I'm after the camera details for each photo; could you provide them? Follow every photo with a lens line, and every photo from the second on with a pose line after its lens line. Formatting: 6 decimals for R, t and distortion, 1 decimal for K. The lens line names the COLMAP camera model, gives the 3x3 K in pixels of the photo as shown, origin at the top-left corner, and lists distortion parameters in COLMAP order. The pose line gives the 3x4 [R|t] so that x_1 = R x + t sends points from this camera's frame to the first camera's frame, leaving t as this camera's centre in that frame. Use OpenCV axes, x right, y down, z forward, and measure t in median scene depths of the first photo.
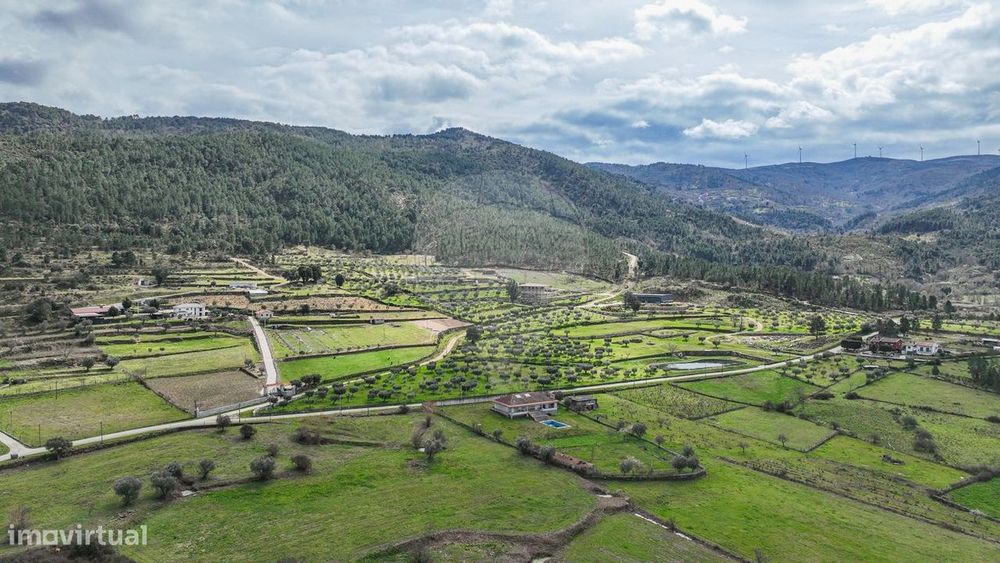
lens RADIAL K [[701.3, 0, 508.6], [0, 701.3, 268.2], [0, 0, 1]] dist [-0.003502, 0.021127]
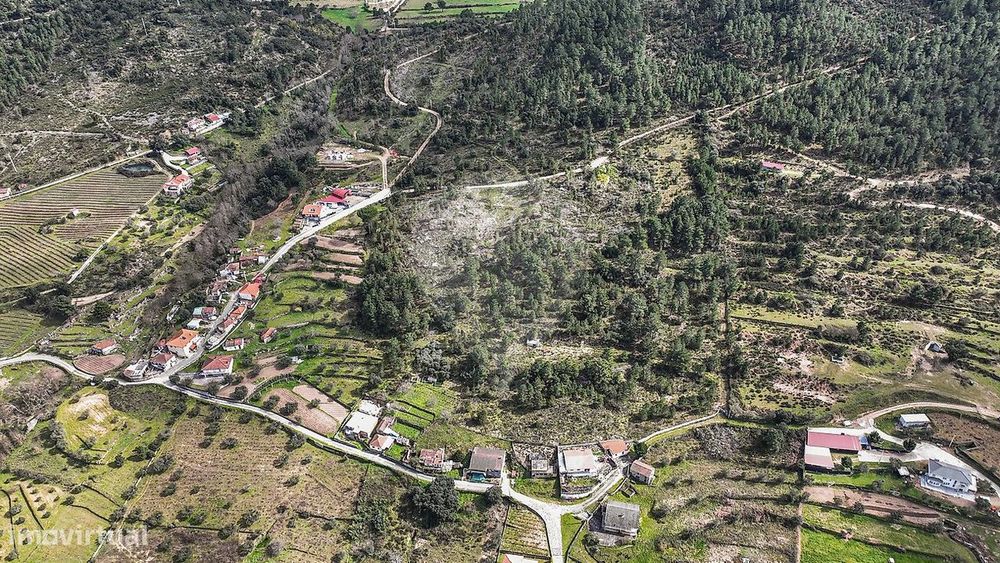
lens RADIAL K [[701.3, 0, 505.2], [0, 701.3, 275.2], [0, 0, 1]] dist [-0.003502, 0.021127]
pose [[0.428530, 0.490603, -0.758729, -0.155706], [-0.004660, 0.840930, 0.541123, -0.441396], [0.903515, -0.228352, 0.362650, 0.278151]]
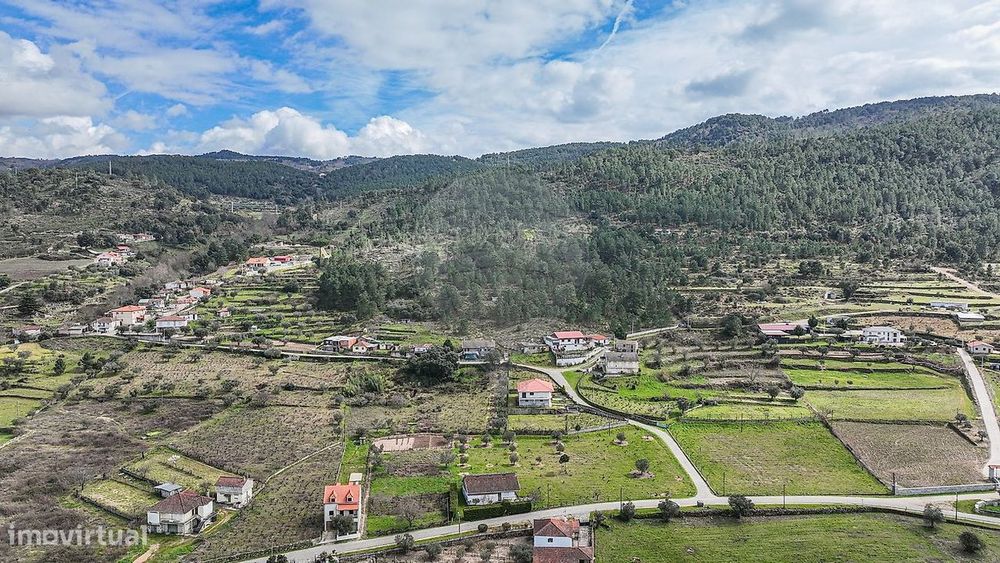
lens RADIAL K [[701.3, 0, 502.4], [0, 701.3, 280.7], [0, 0, 1]] dist [-0.003502, 0.021127]
pose [[0.611956, 0.042590, -0.789744, -0.048537], [-0.016378, 0.999017, 0.041185, -0.029013], [0.790722, -0.012269, 0.612052, 0.080676]]
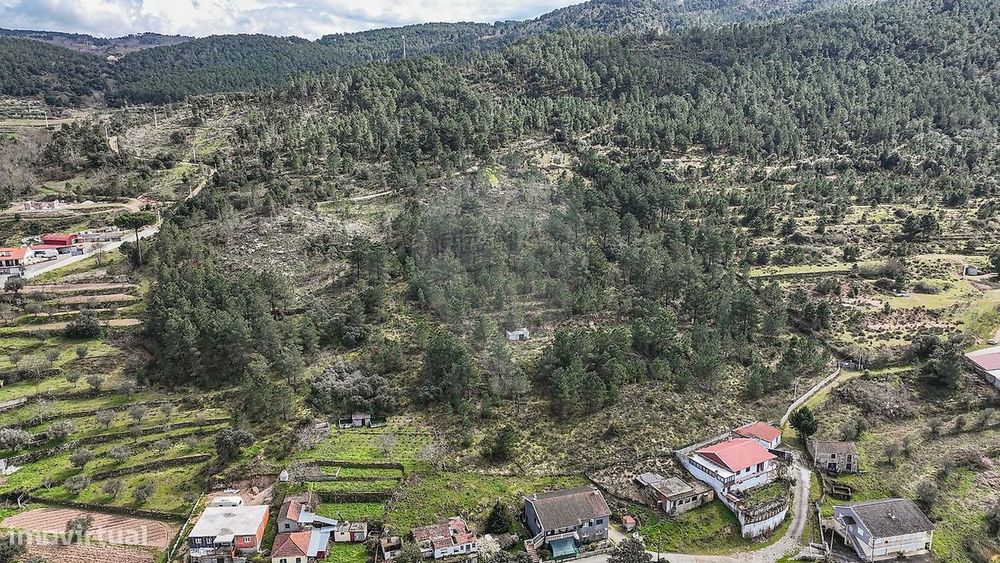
lens RADIAL K [[701.3, 0, 503.1], [0, 701.3, 280.5], [0, 0, 1]] dist [-0.003502, 0.021127]
pose [[0.782816, 0.121346, -0.610306, -0.430857], [0.001886, 0.980334, 0.197337, -0.090270], [0.622250, -0.155630, 0.767193, 0.238214]]
